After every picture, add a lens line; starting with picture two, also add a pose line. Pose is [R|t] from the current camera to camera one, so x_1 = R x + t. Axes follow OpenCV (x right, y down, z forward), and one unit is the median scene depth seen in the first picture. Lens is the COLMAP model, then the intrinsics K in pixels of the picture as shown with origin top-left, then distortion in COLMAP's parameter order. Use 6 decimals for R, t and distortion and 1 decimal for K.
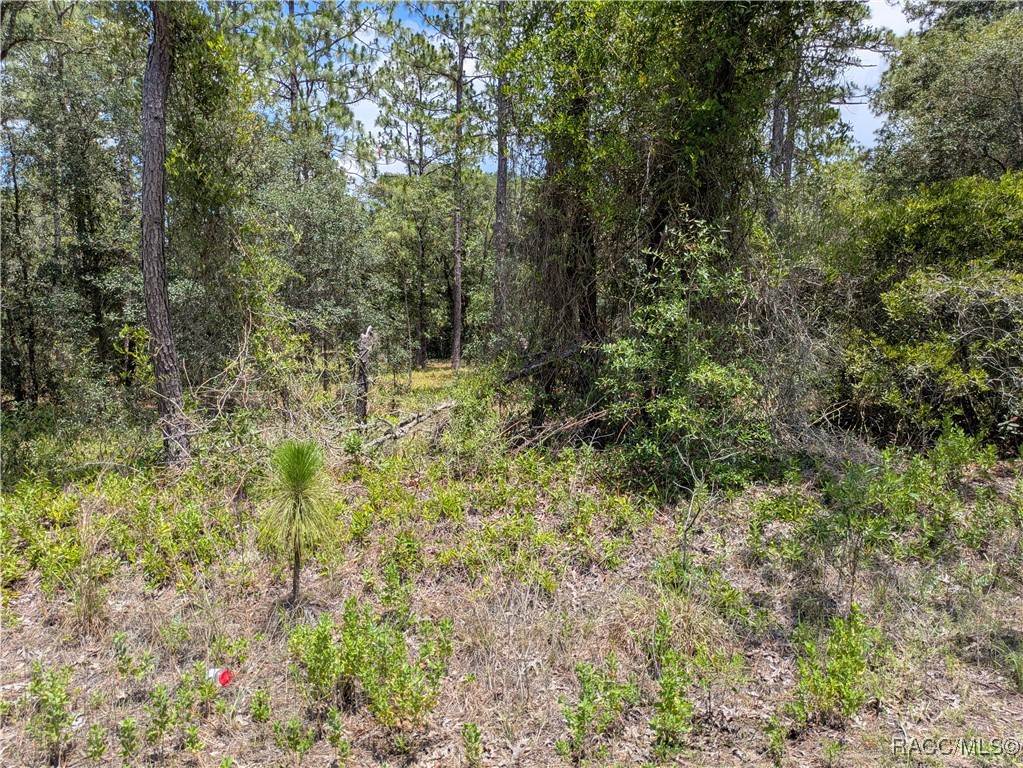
lens RADIAL K [[627.3, 0, 512.2], [0, 627.3, 381.6], [0, 0, 1]] dist [-0.008101, -0.000820]
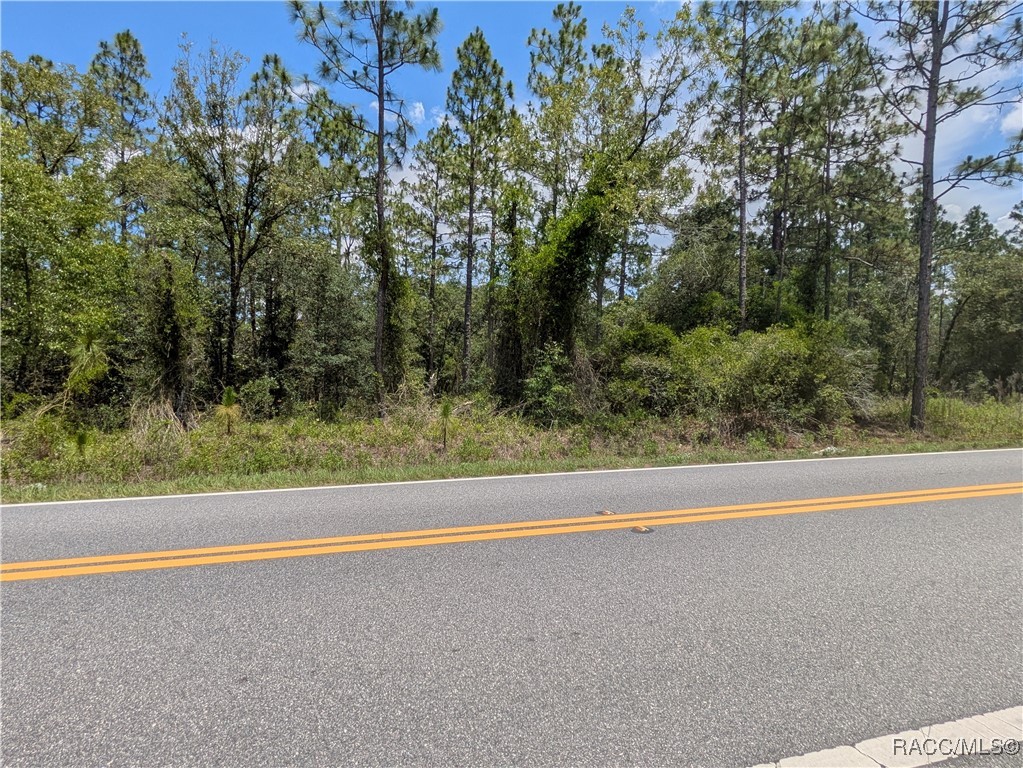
lens RADIAL K [[457.5, 0, 513.1], [0, 457.5, 386.9], [0, 0, 1]] dist [-0.001534, -0.002314]
pose [[0.989985, 0.003501, 0.141128, -0.198309], [0.007152, 0.997165, -0.074904, 0.121921], [-0.140990, 0.075164, 0.987154, -1.027546]]
